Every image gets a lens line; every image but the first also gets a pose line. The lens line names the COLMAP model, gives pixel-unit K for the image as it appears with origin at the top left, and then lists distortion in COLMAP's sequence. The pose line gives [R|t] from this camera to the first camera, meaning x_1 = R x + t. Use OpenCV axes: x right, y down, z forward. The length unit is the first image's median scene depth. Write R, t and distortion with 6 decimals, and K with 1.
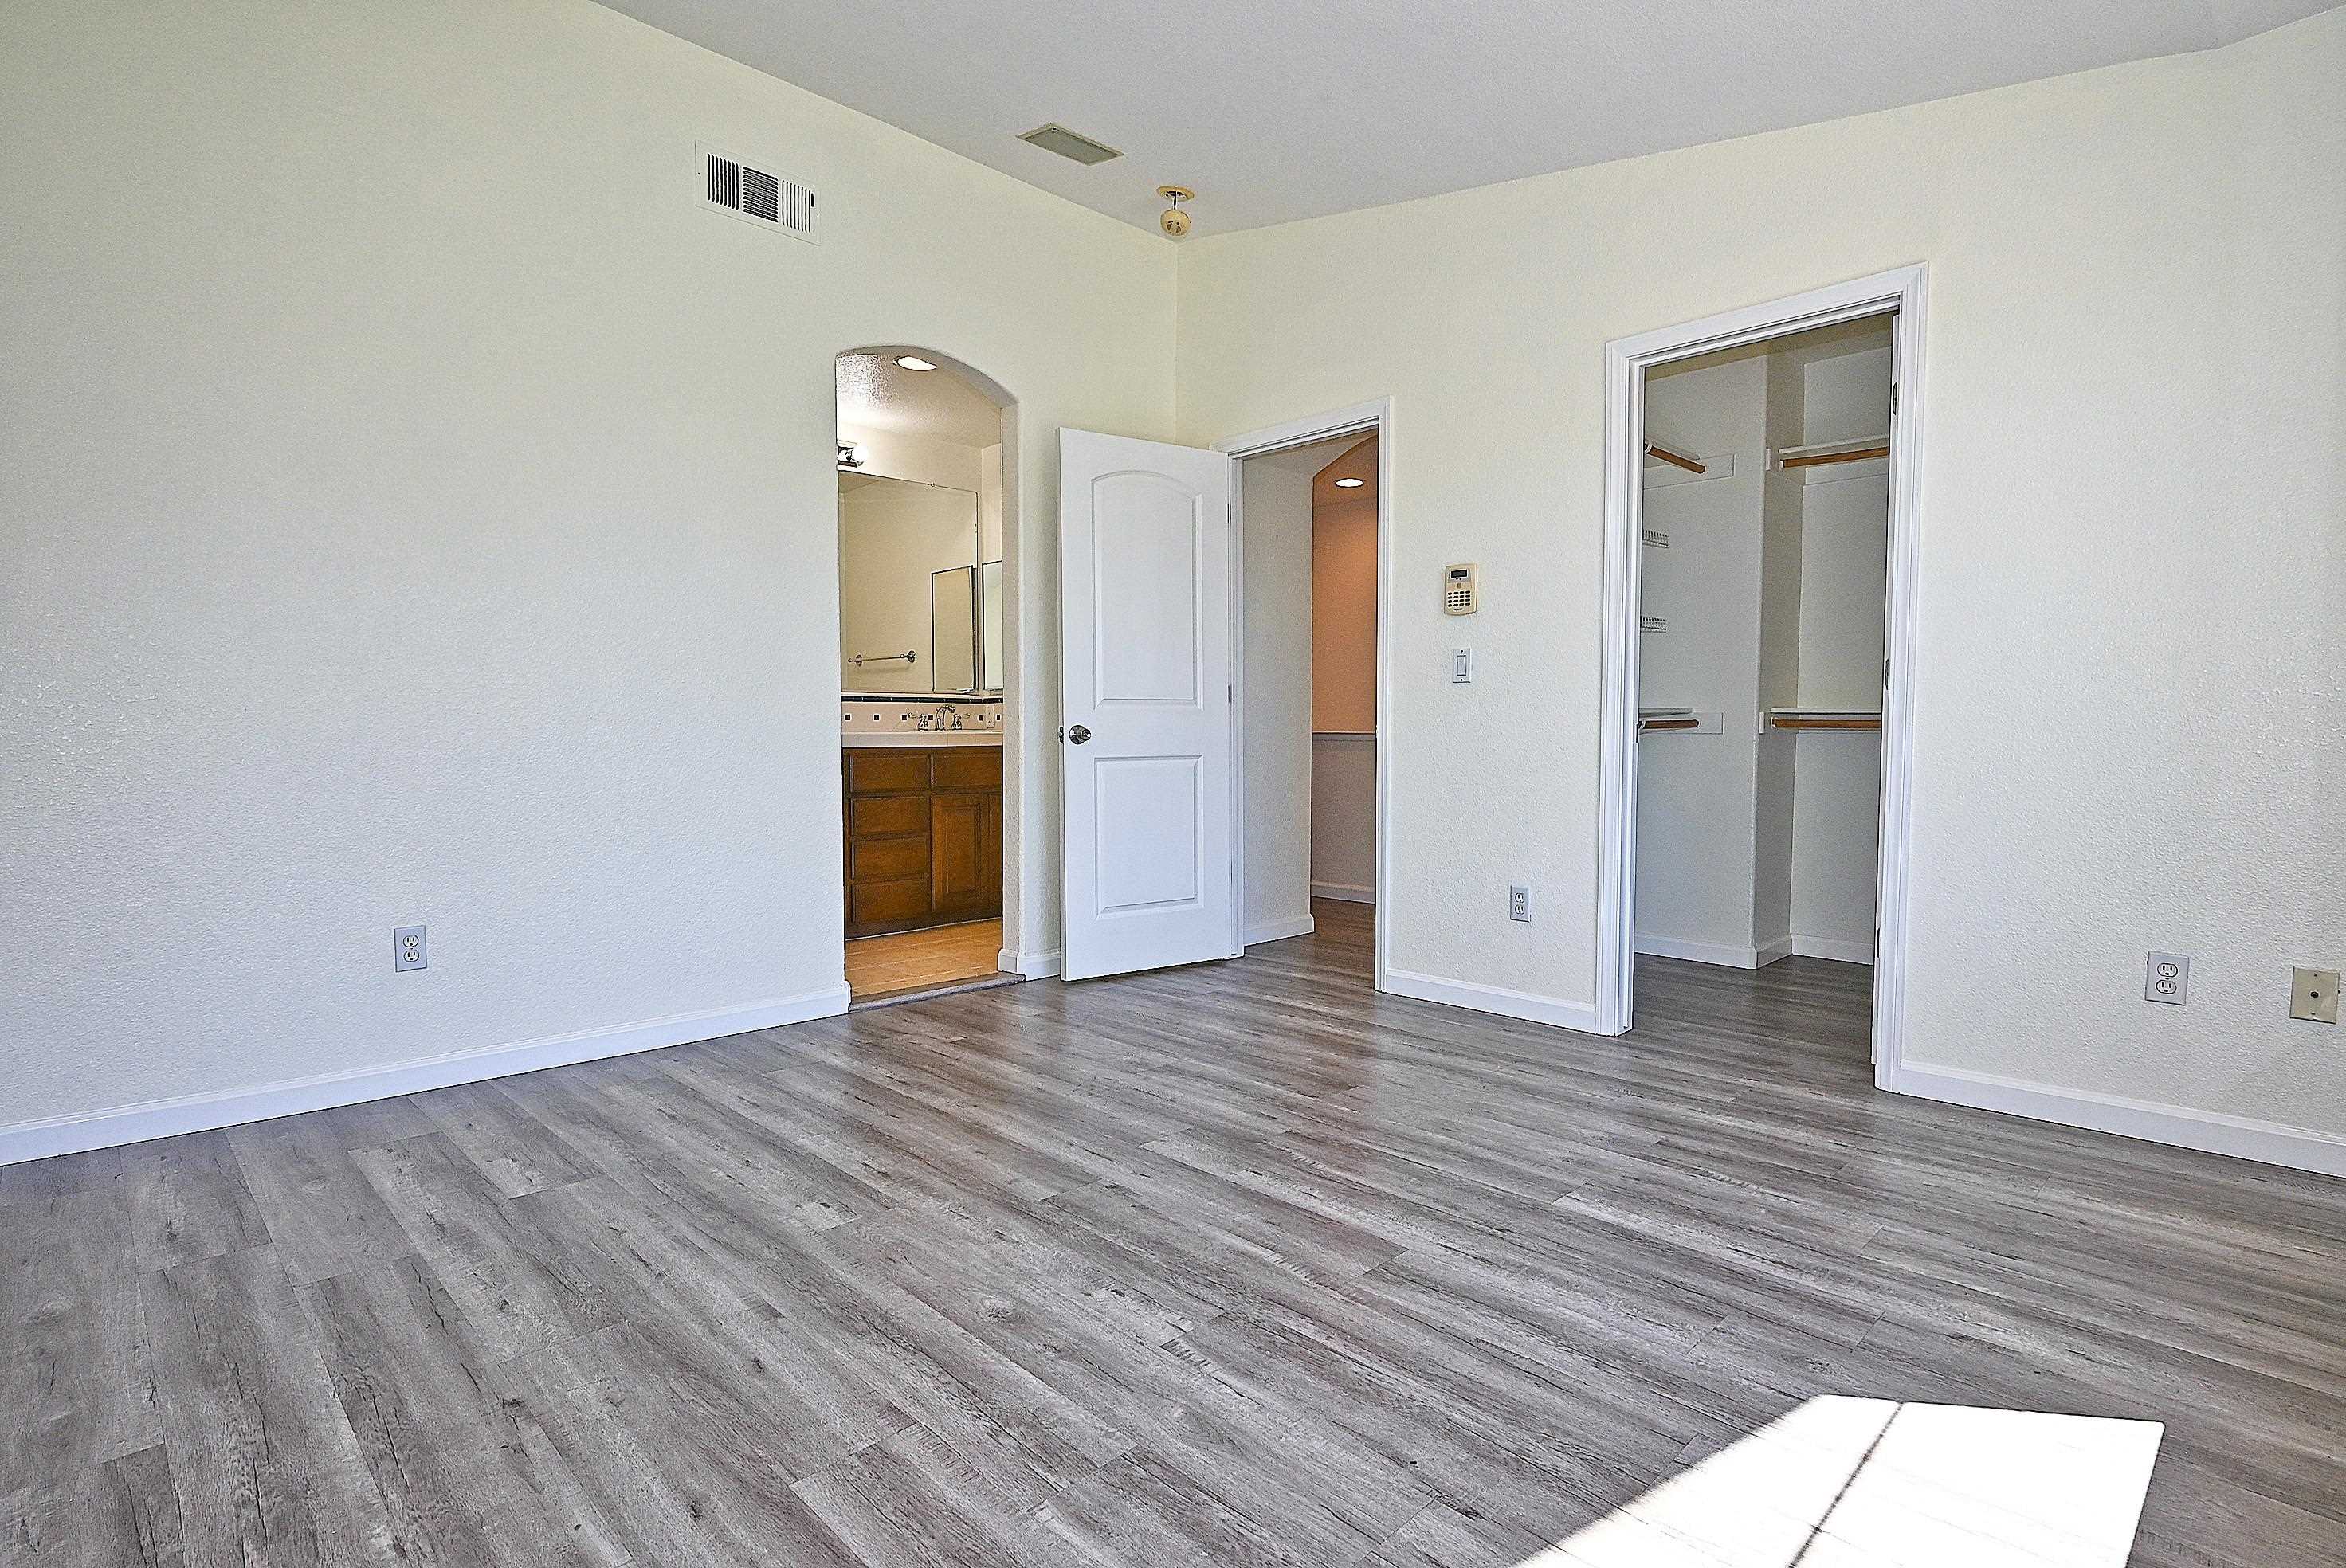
lens RADIAL K [[1159.9, 0, 1187.1], [0, 1159.9, 769.2], [0, 0, 1]] dist [-0.002250, -0.000044]
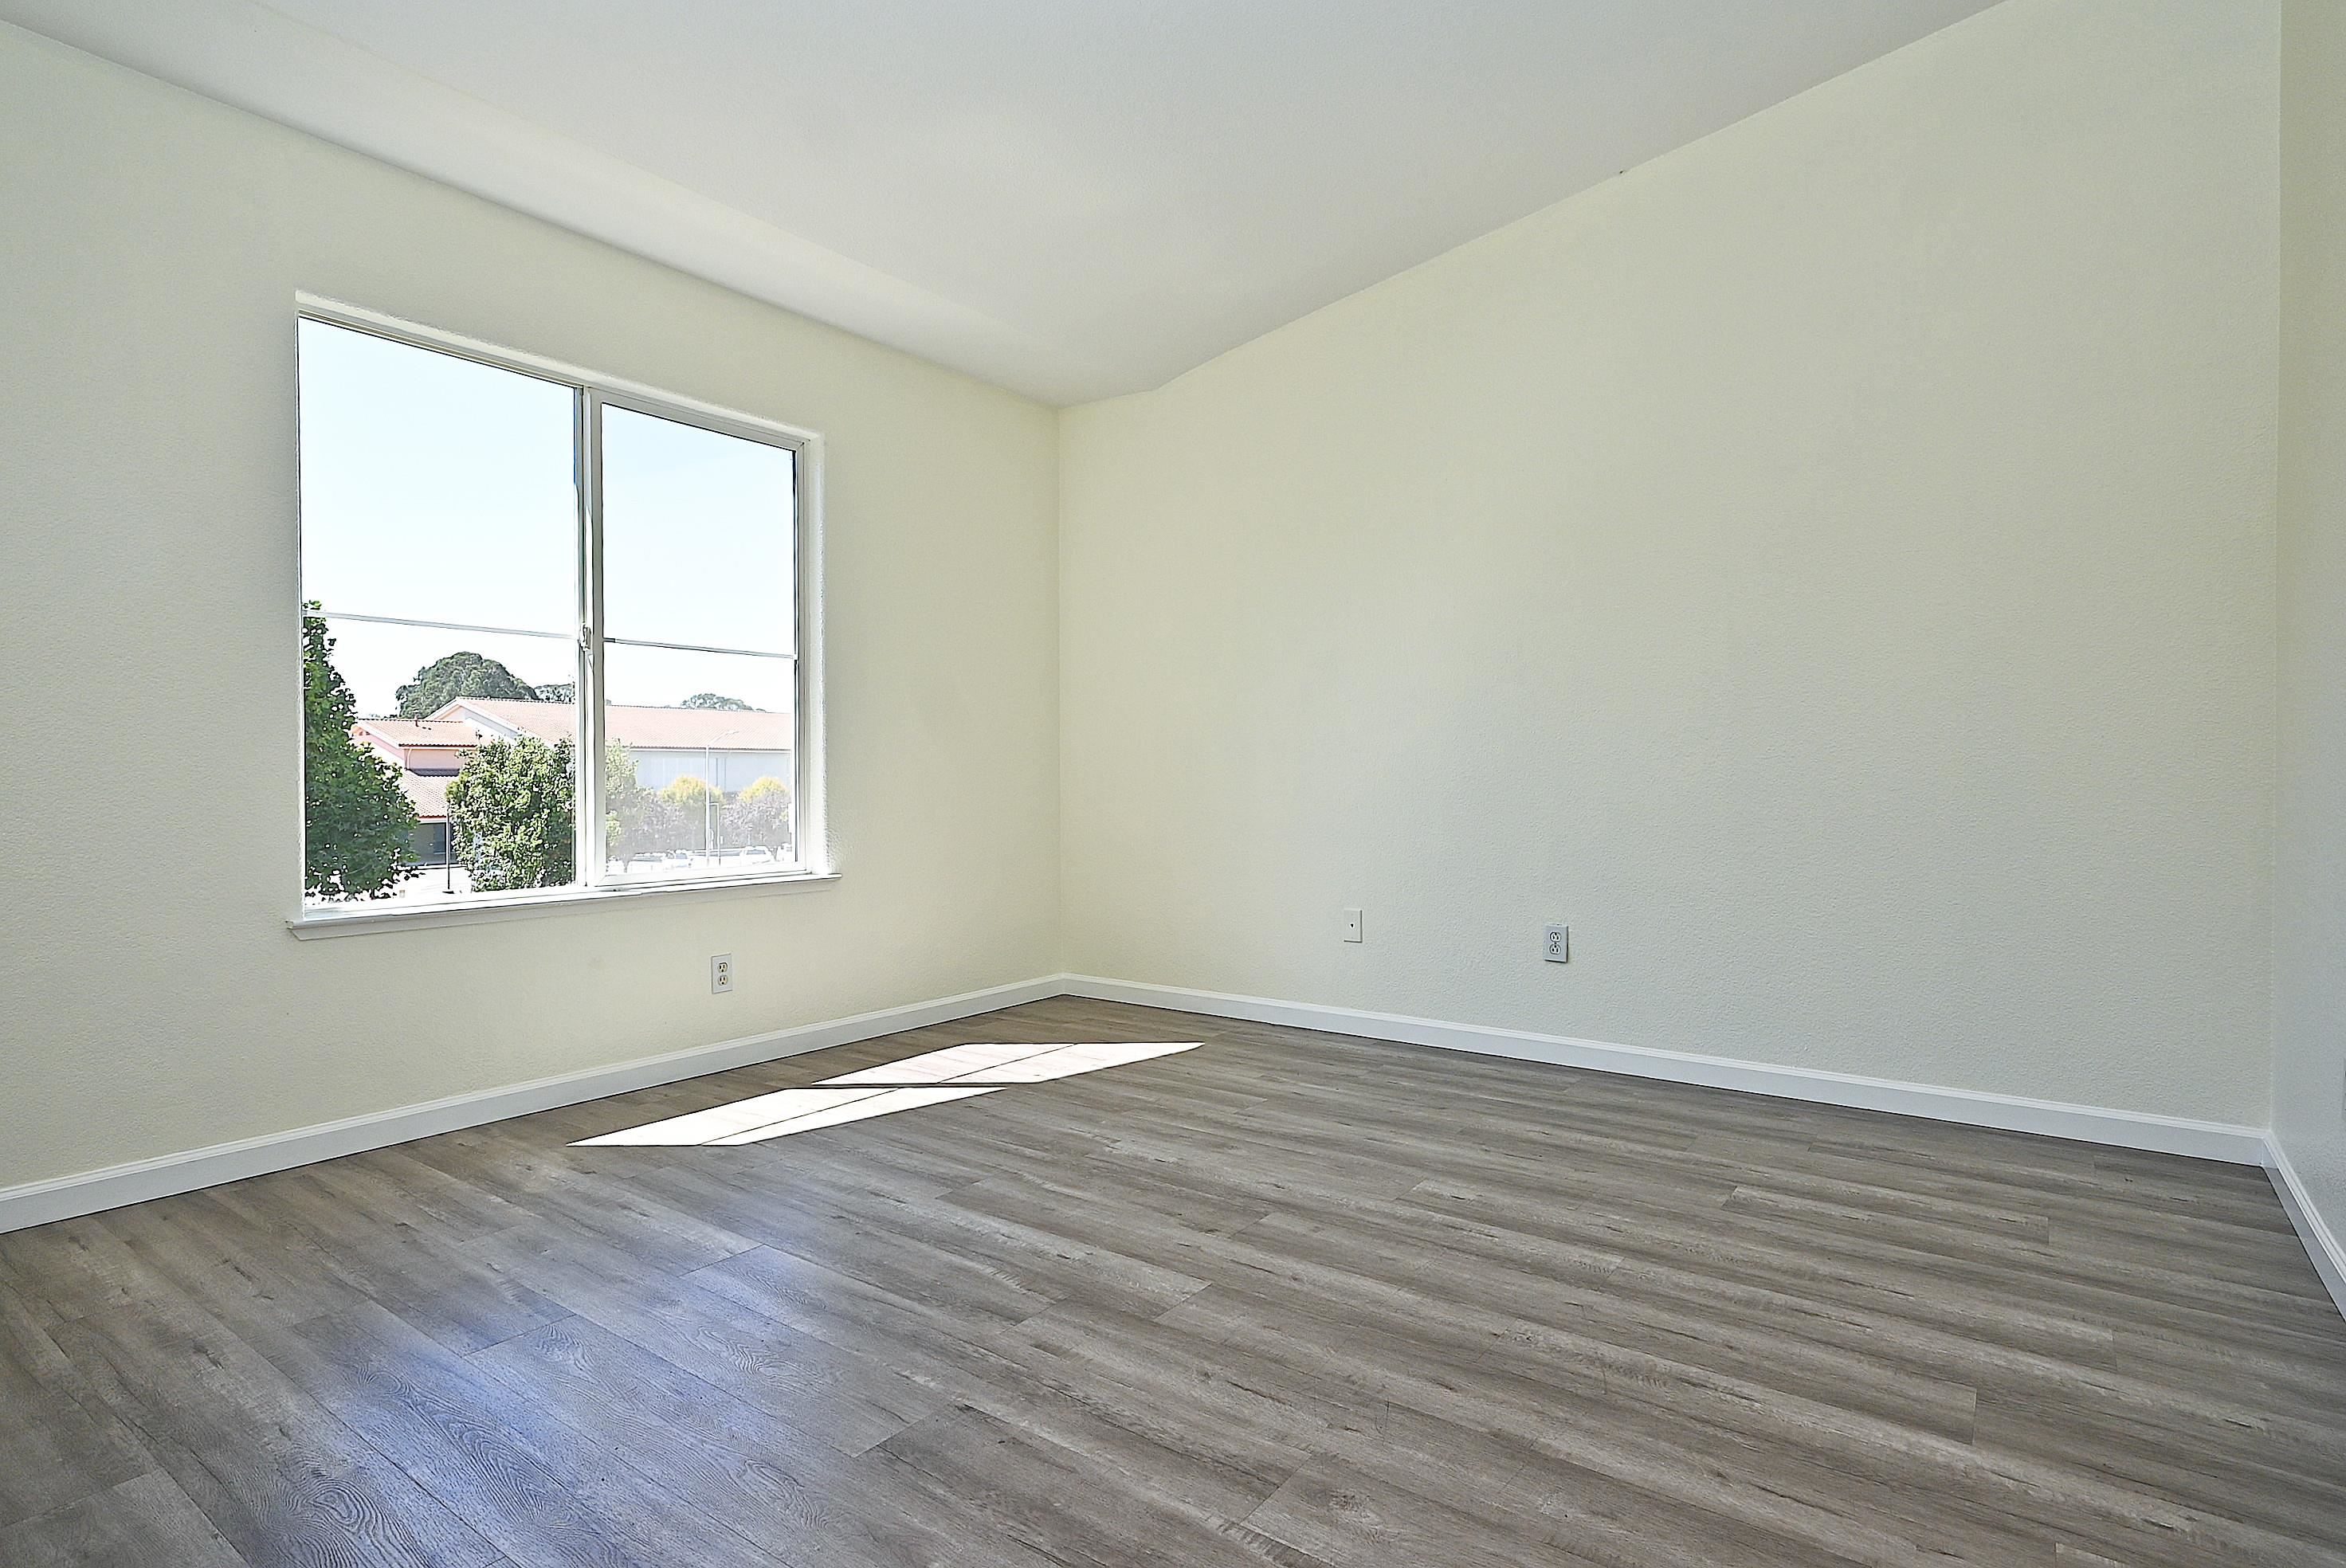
lens RADIAL K [[1191.1, 0, 1173.0], [0, 1191.1, 784.0], [0, 0, 1]] dist [0.000557, -0.001156]
pose [[-0.988034, 0.001887, -0.154227, 0.120458], [-0.004363, 0.999183, 0.040179, -0.054993], [0.154177, 0.040371, -0.987218, 1.957215]]
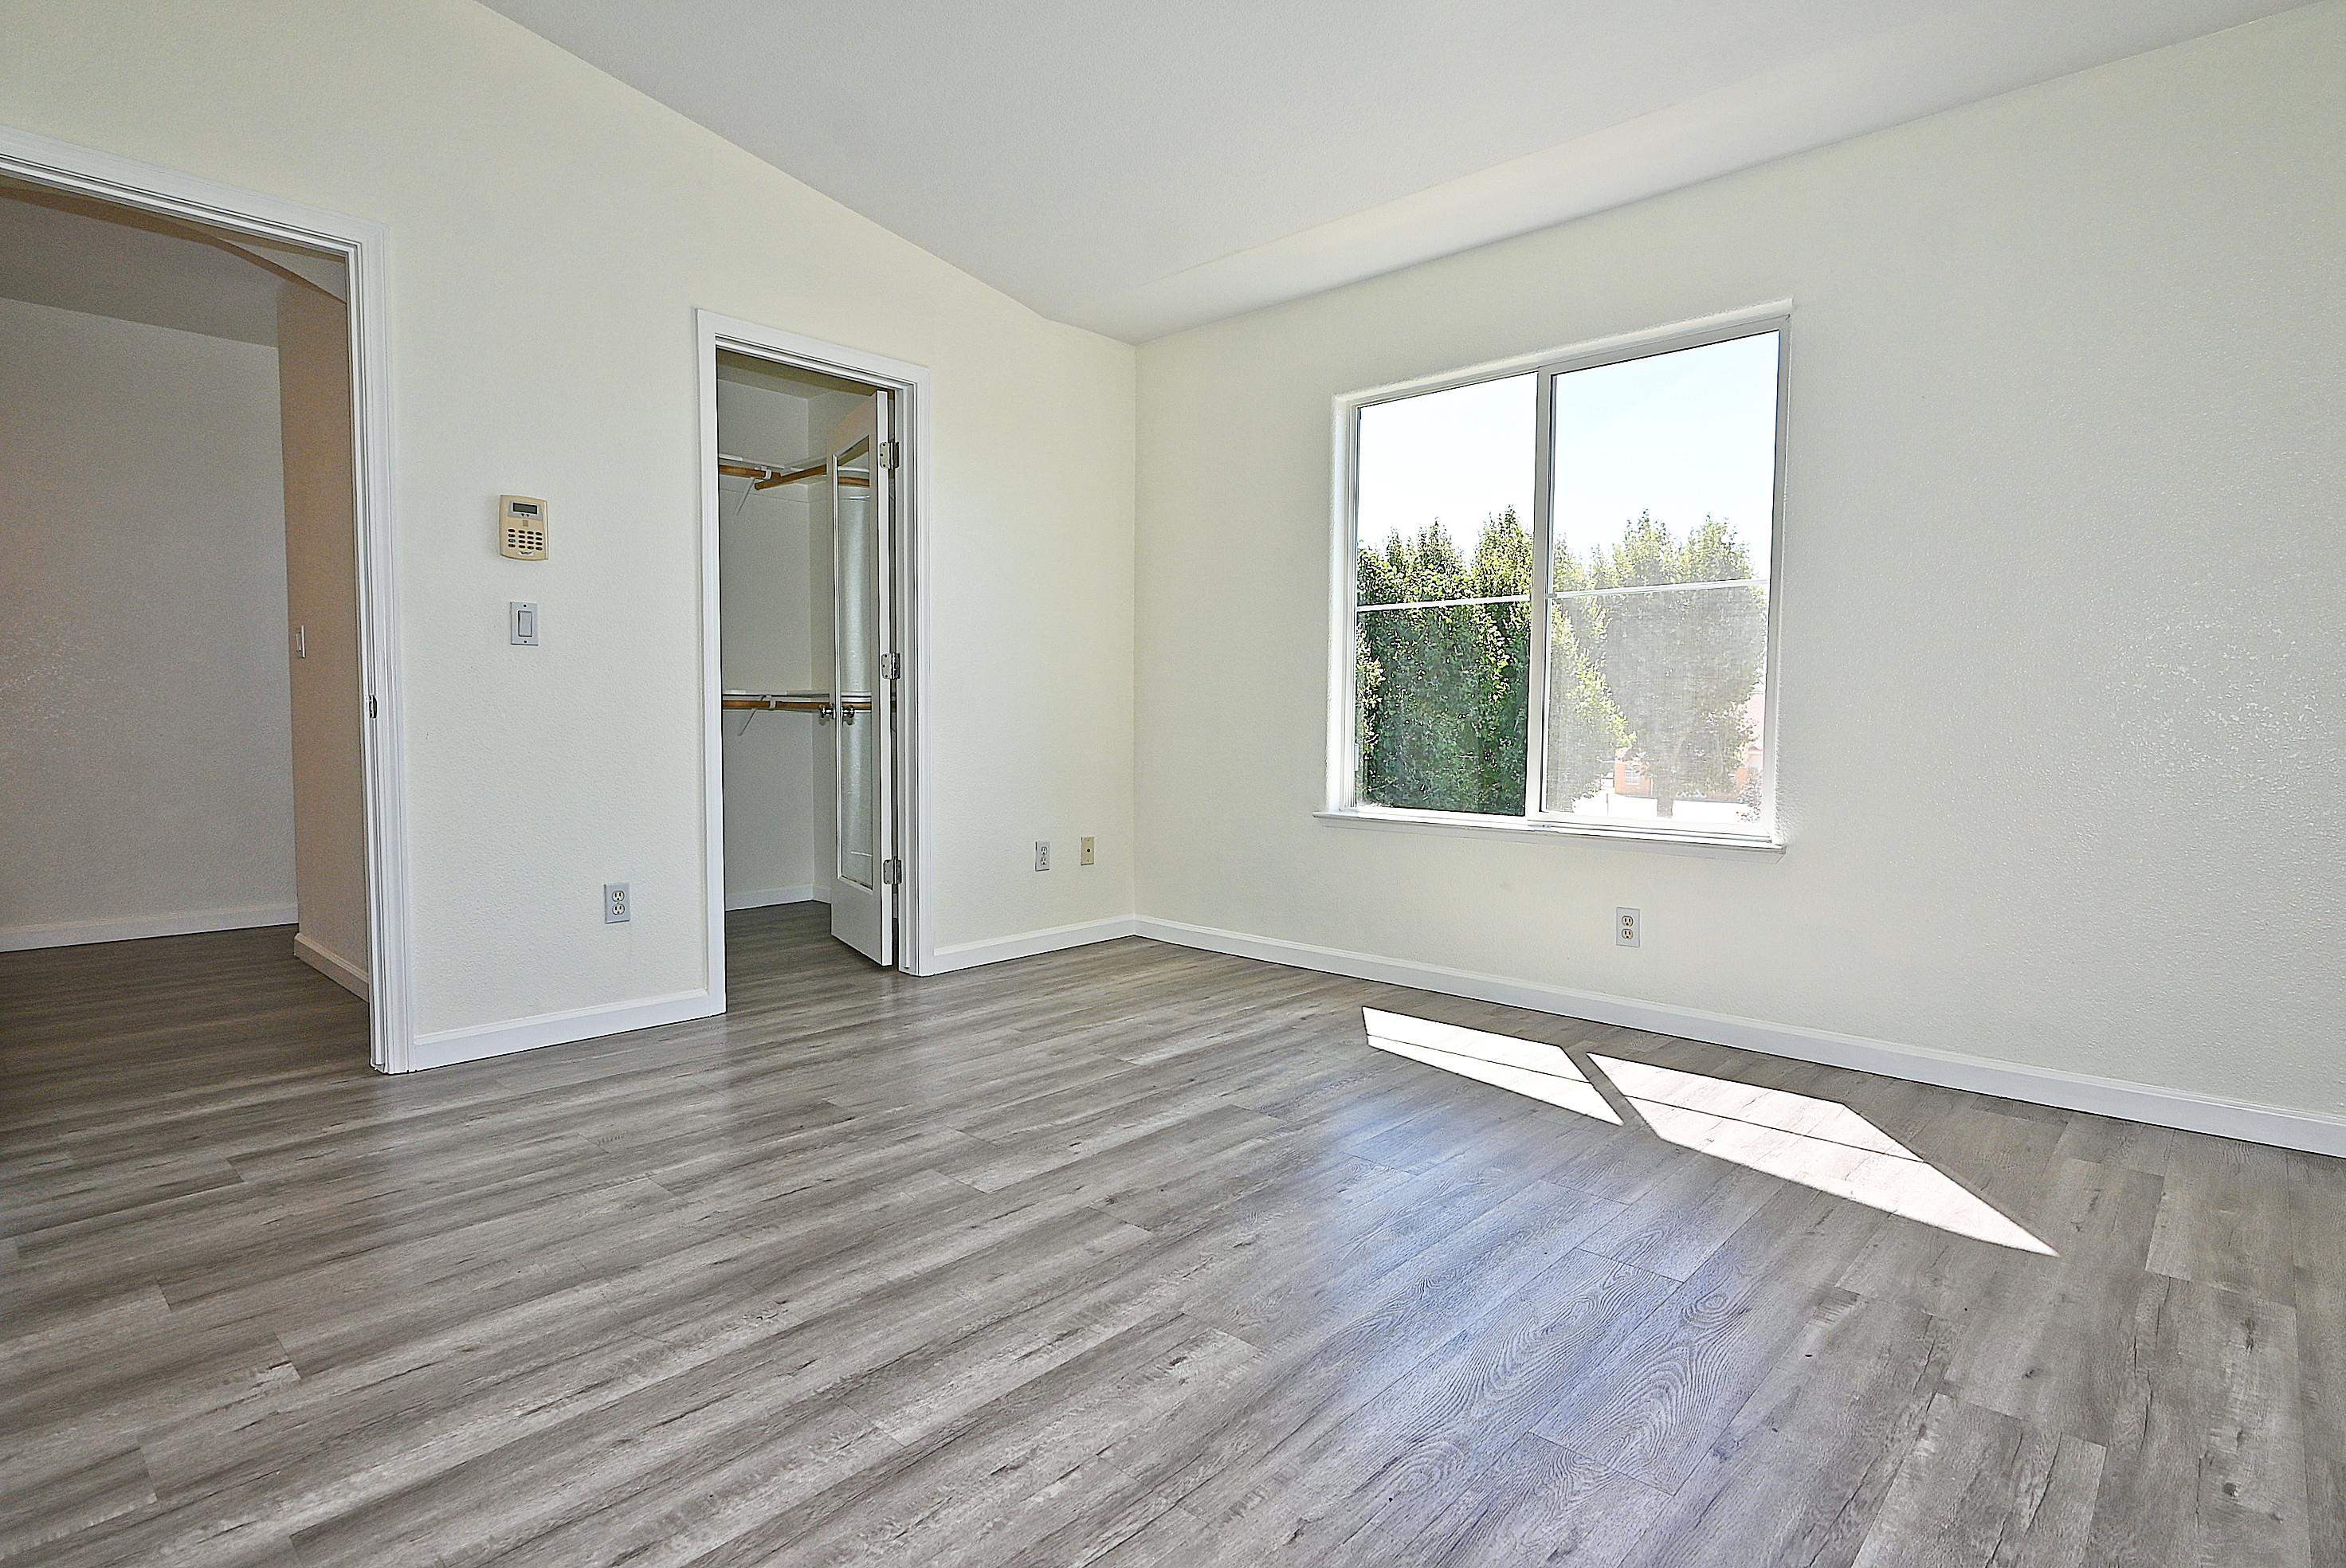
lens RADIAL K [[1166.6, 0, 1167.3], [0, 1166.6, 786.0], [0, 0, 1]] dist [-0.004654, 0.001165]
pose [[-0.042555, -0.058085, 0.997404, -0.968218], [0.026221, 0.997900, 0.059233, -0.023286], [-0.998750, 0.028673, -0.040942, 0.978420]]
